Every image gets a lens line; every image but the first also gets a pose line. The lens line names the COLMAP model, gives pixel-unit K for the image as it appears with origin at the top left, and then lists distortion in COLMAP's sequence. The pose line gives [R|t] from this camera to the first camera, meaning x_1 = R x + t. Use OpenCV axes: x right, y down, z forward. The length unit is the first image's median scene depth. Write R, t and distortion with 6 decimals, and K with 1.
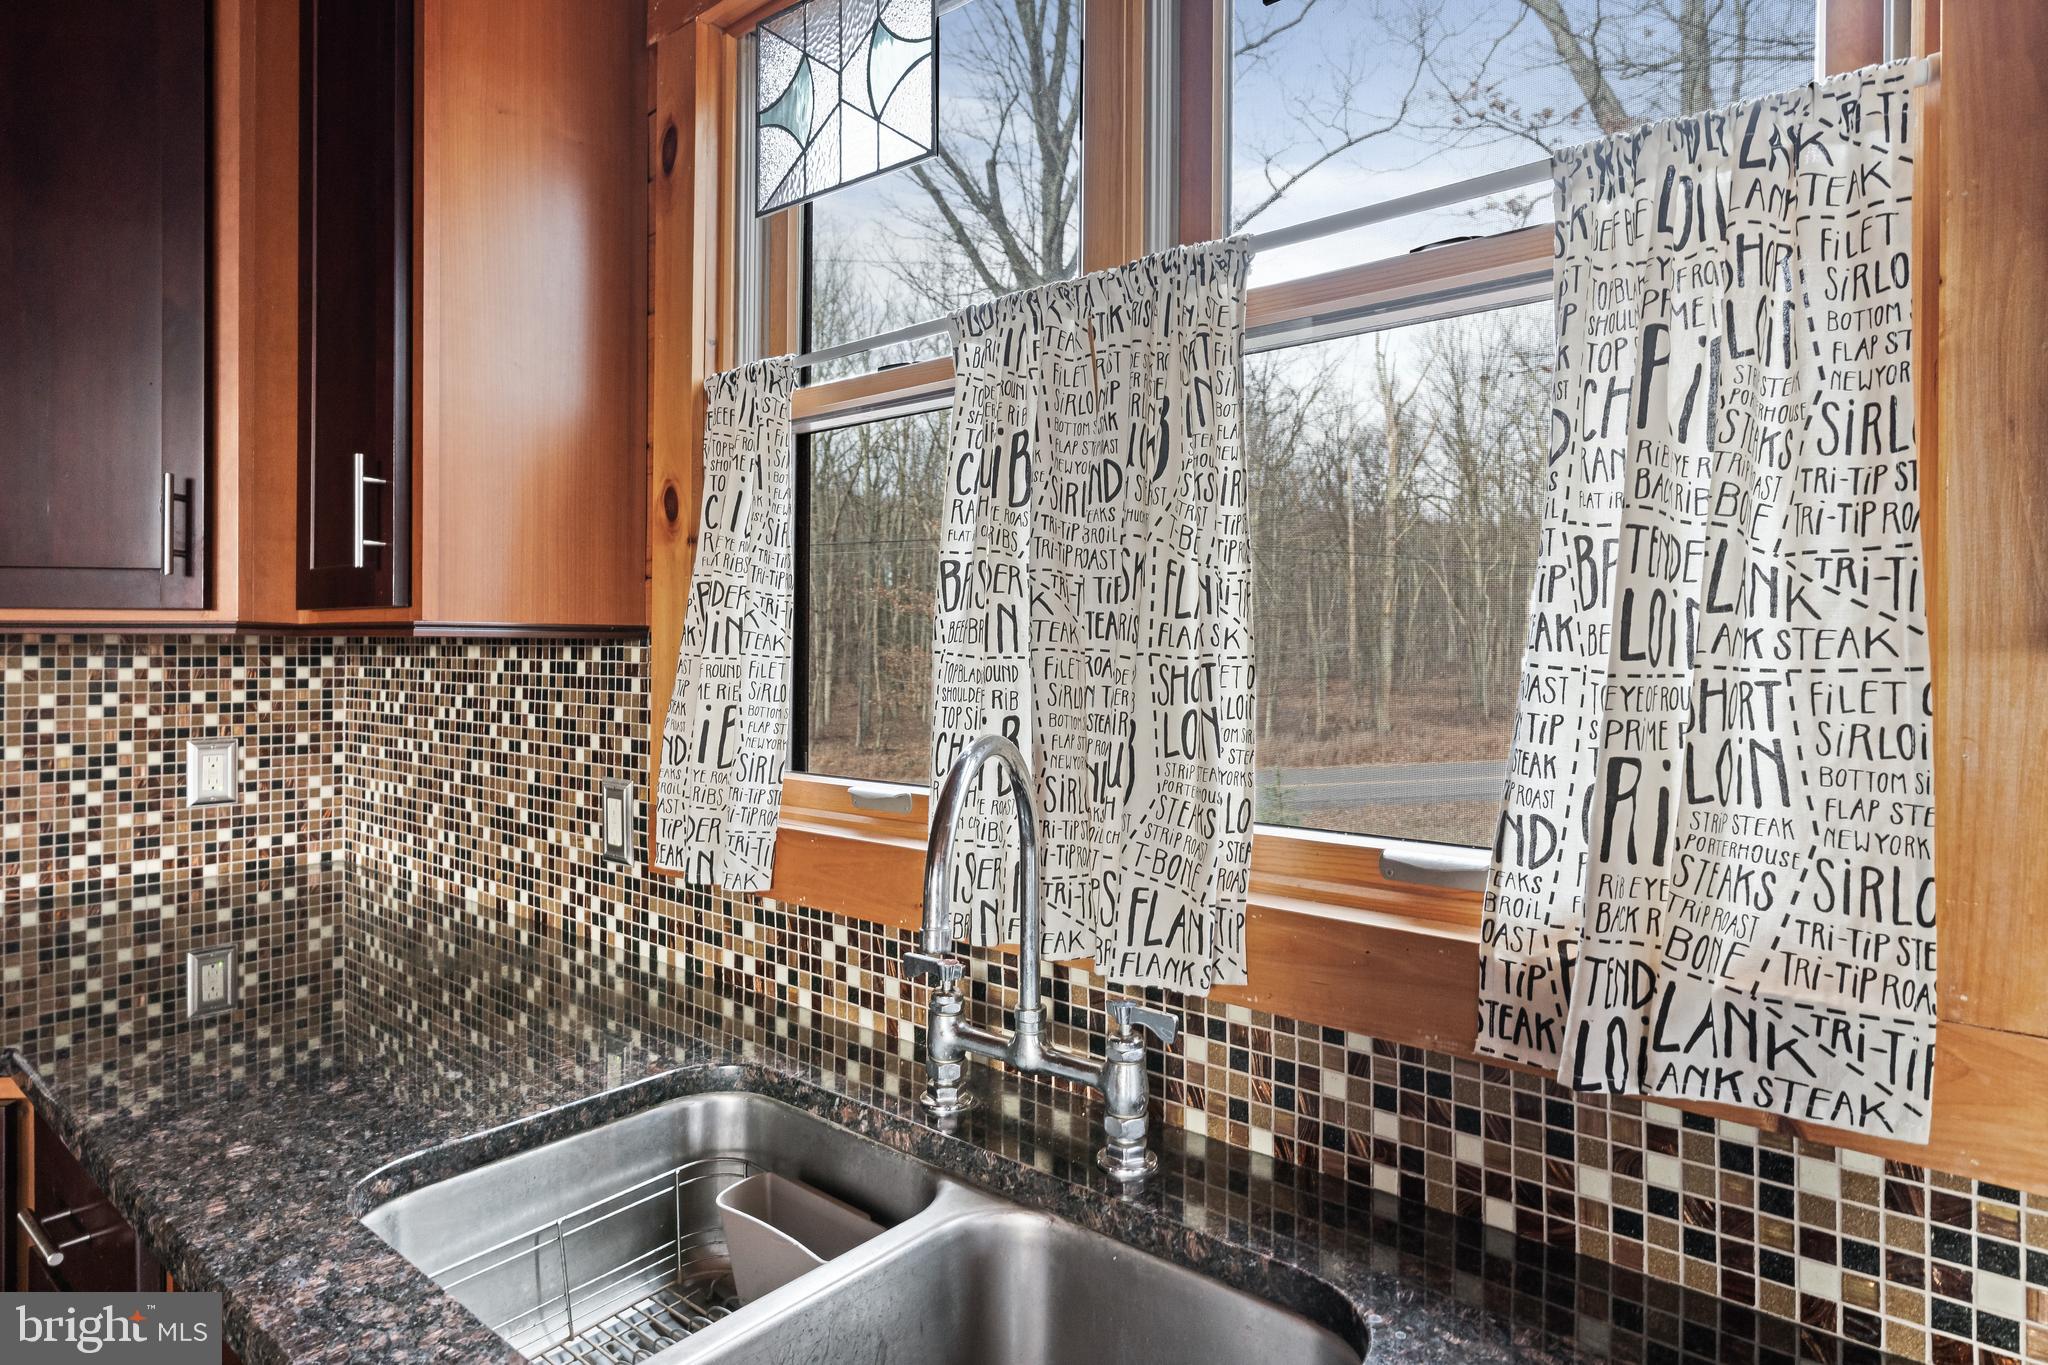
lens RADIAL K [[1120.2, 0, 996.7], [0, 1120.2, 651.5], [0, 0, 1]] dist [-0.002926, 0.000596]
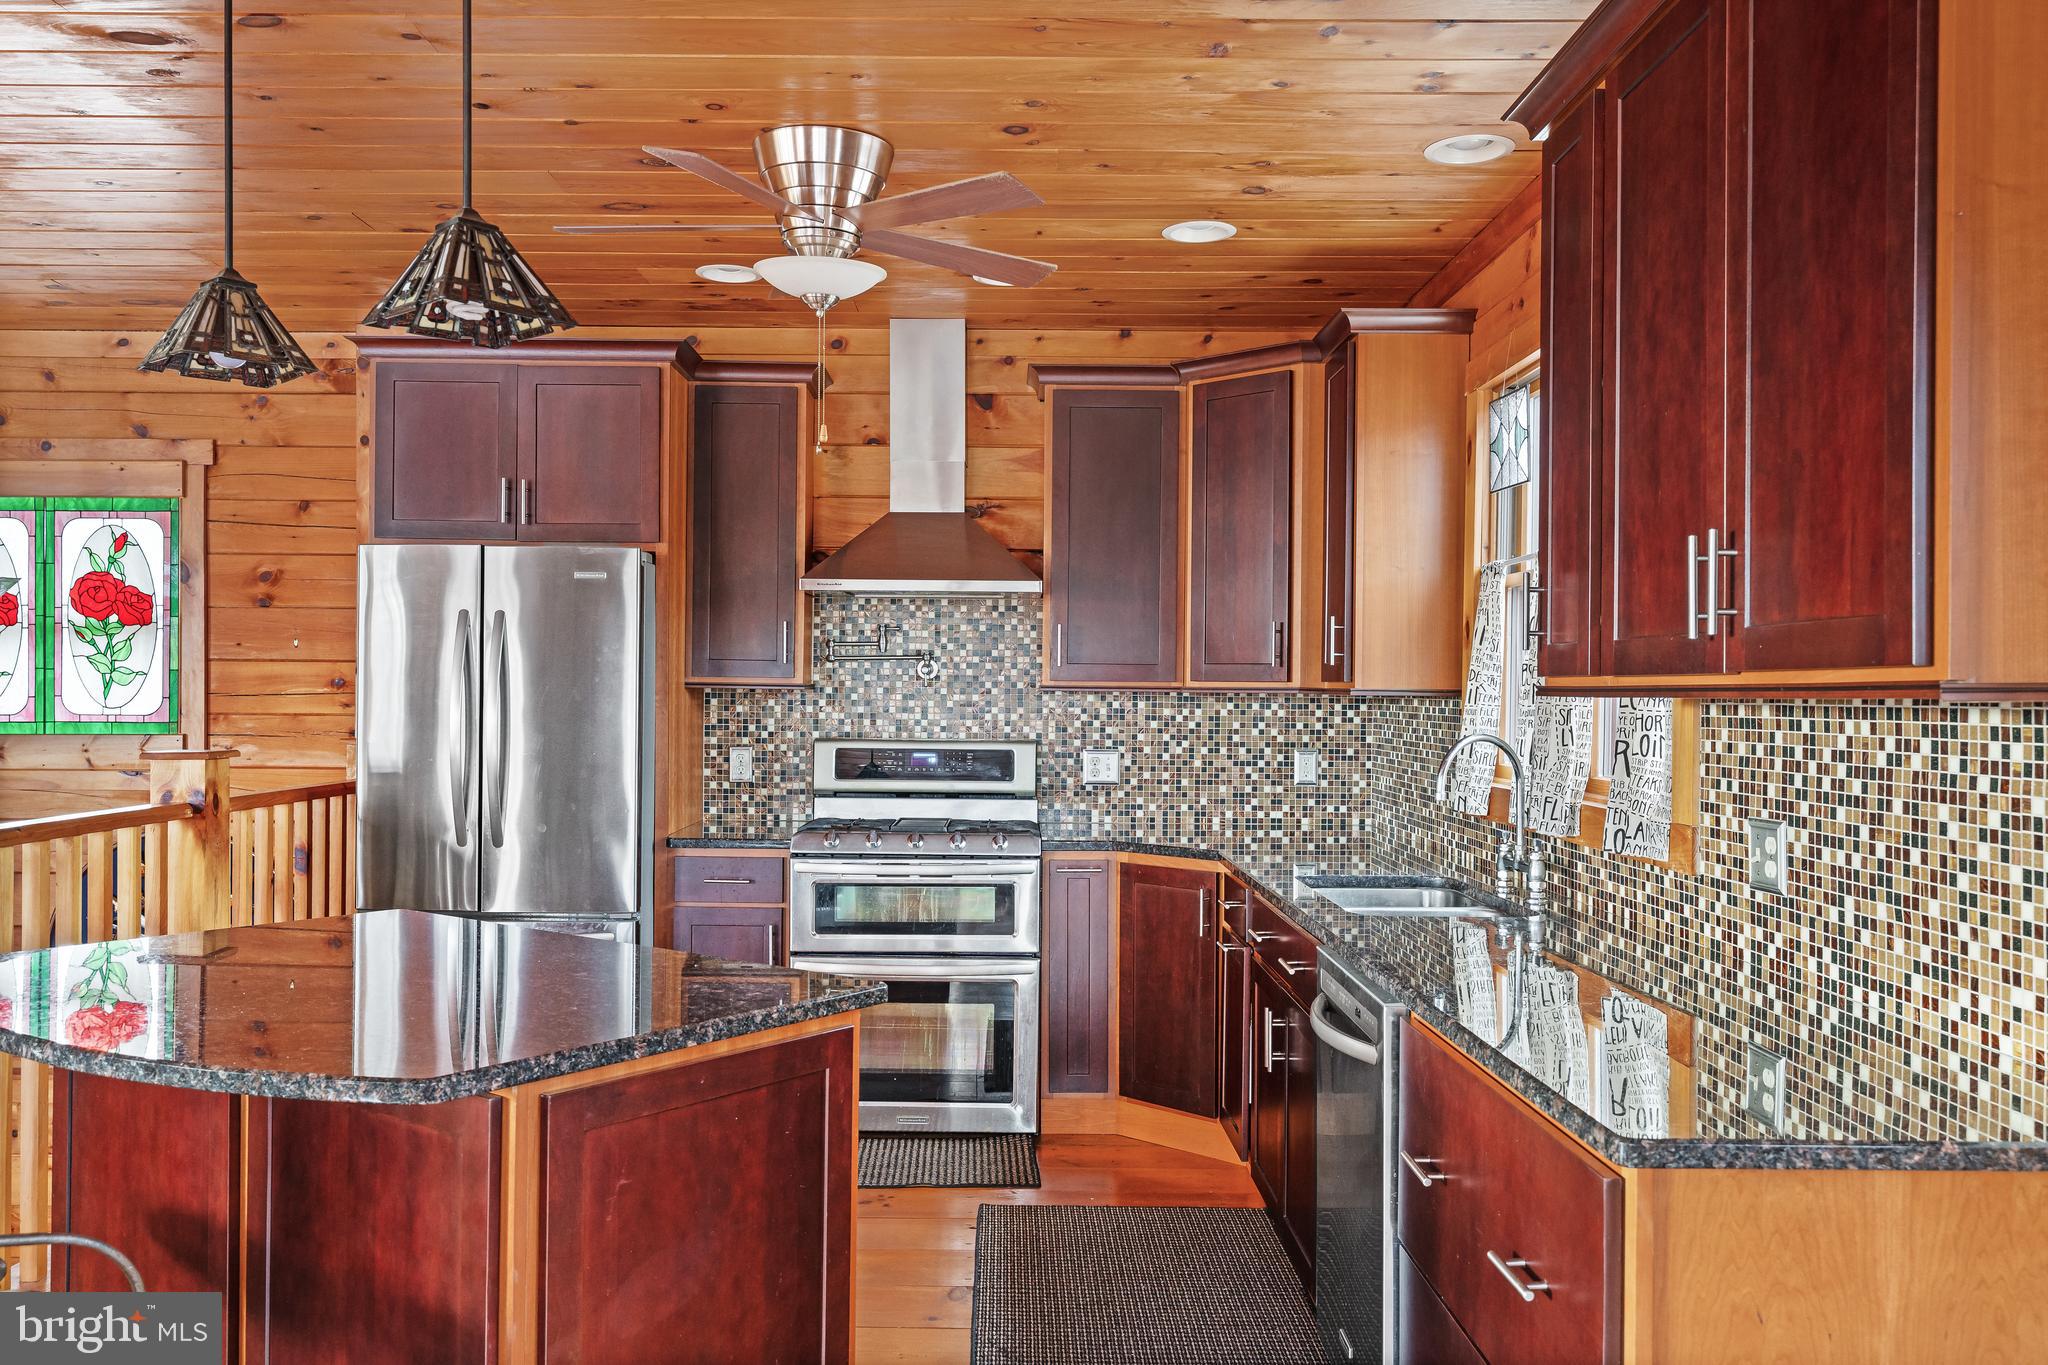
lens RADIAL K [[1642.2, 0, 1019.8], [0, 1642.2, 686.0], [0, 0, 1]] dist [0.005880, 0.000948]
pose [[0.654610, -0.000050, -0.755967, 1.065946], [-0.008059, 0.999943, -0.007045, -0.002115], [0.755924, 0.010704, 0.654572, -1.159591]]
